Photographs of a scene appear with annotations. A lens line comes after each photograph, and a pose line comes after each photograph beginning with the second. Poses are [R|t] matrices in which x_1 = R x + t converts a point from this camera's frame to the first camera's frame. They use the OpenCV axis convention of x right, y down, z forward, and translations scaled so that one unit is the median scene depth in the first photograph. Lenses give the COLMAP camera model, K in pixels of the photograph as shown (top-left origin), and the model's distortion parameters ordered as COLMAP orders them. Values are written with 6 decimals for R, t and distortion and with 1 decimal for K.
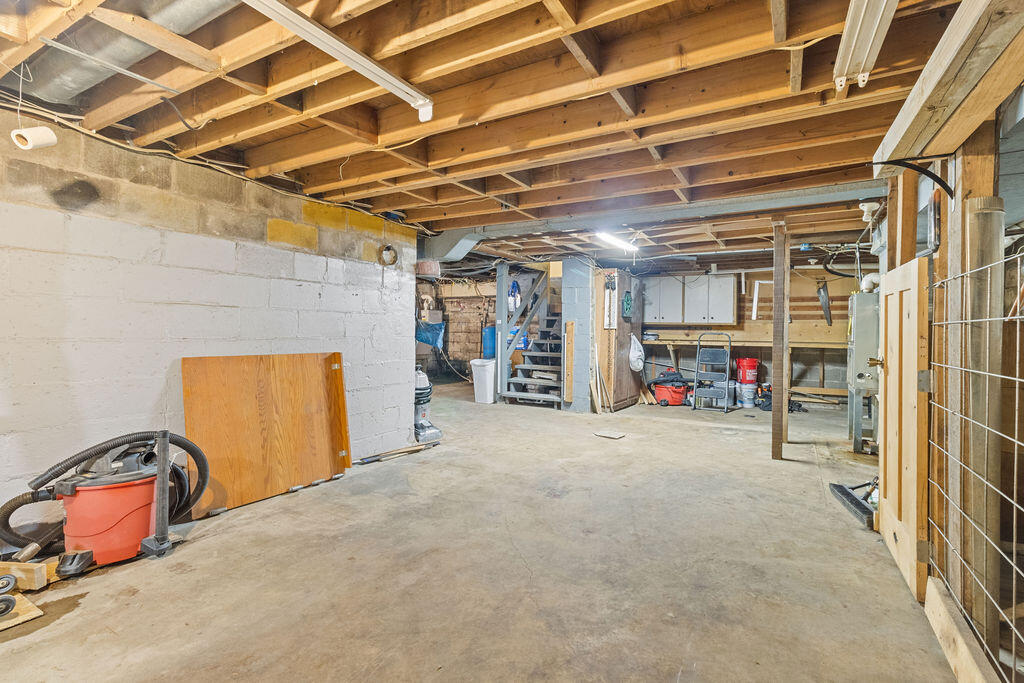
lens RADIAL K [[474.0, 0, 520.0], [0, 474.0, 328.9], [0, 0, 1]] dist [0.002541, 0.000355]
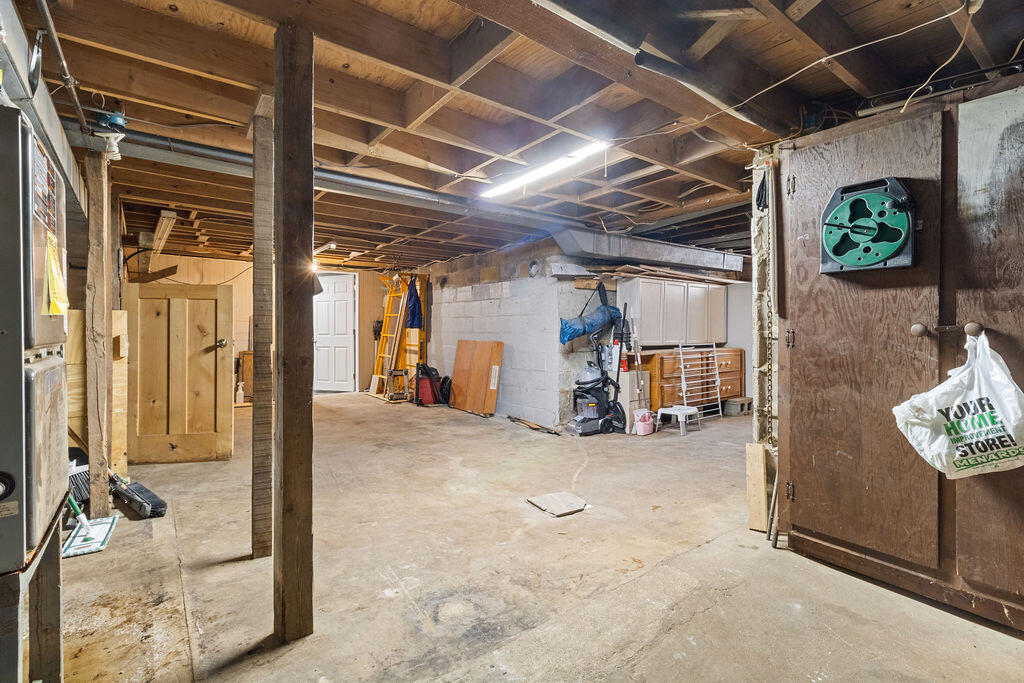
lens RADIAL K [[474.0, 0, 520.0], [0, 474.0, 328.9], [0, 0, 1]] dist [0.002541, 0.000355]
pose [[-0.381829, -0.014184, -0.924124, 1.202626], [-0.002923, 0.999896, -0.014139, 0.035407], [0.924229, -0.002698, -0.381830, 1.913123]]
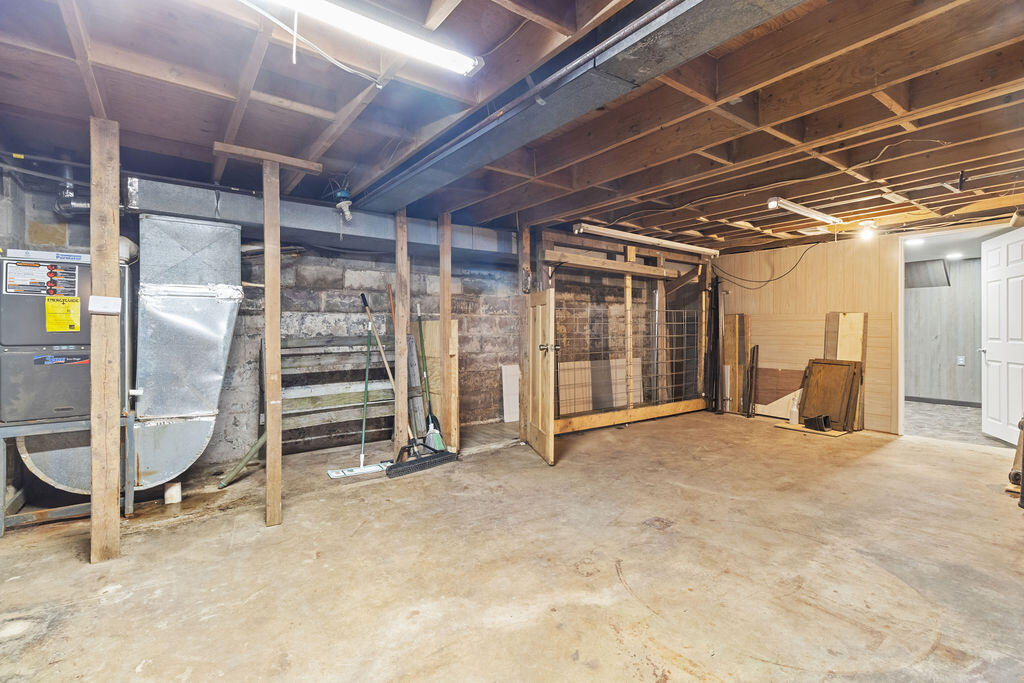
lens RADIAL K [[474.0, 0, 520.0], [0, 474.0, 328.9], [0, 0, 1]] dist [0.002541, 0.000355]
pose [[-0.915518, -0.007049, 0.402215, -0.032778], [-0.006846, 0.999975, 0.001942, 0.006414], [-0.402219, -0.000976, -0.915543, 1.896546]]
